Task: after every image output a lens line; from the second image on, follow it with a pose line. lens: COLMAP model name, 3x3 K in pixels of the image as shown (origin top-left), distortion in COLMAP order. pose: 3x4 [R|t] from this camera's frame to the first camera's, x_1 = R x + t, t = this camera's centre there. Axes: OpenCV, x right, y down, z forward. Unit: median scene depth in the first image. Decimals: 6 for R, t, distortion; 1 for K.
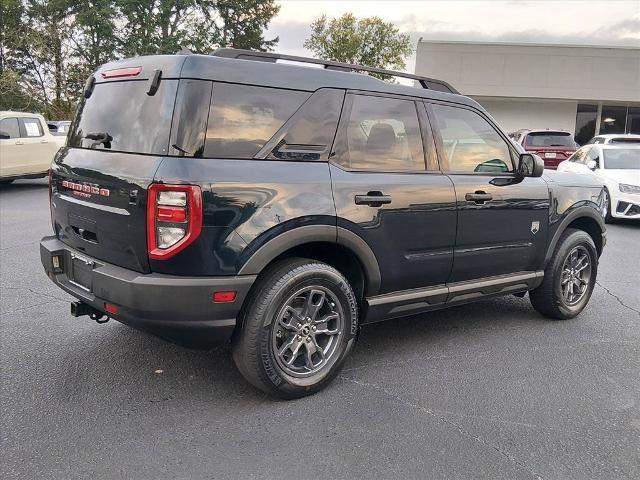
lens RADIAL K [[632.7, 0, 320.0], [0, 632.7, 240.0], [0, 0, 1]] dist [0.131764, -0.229142]
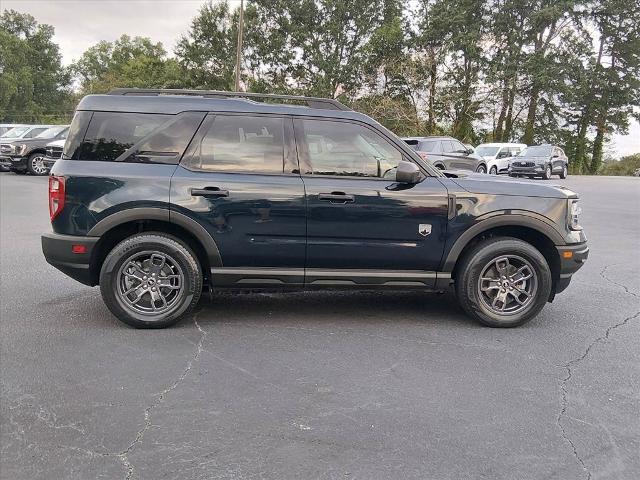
lens RADIAL K [[632.7, 0, 320.0], [0, 632.7, 240.0], [0, 0, 1]] dist [0.131764, -0.229142]
pose [[0.828600, 0.069007, -0.555572, 0.784760], [-0.083158, 0.996536, -0.000246, 0.012346], [0.553631, 0.046404, 0.831468, 0.013455]]
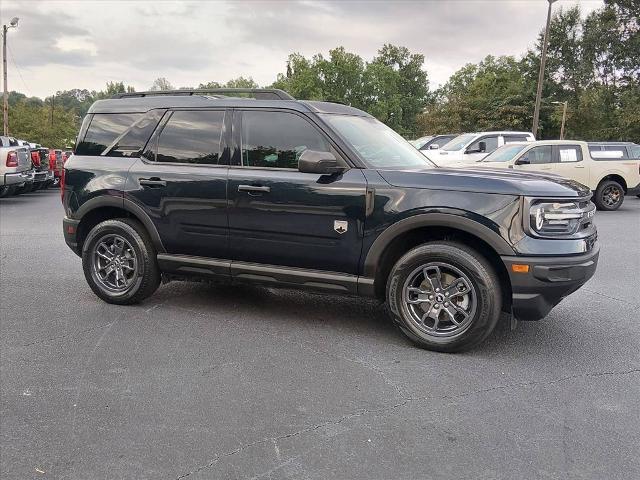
lens RADIAL K [[632.7, 0, 320.0], [0, 632.7, 240.0], [0, 0, 1]] dist [0.131764, -0.229142]
pose [[0.399925, 0.087693, -0.912343, 1.195510], [-0.137881, 0.989841, 0.034702, -0.028929], [0.906117, 0.111916, 0.407954, 0.584140]]
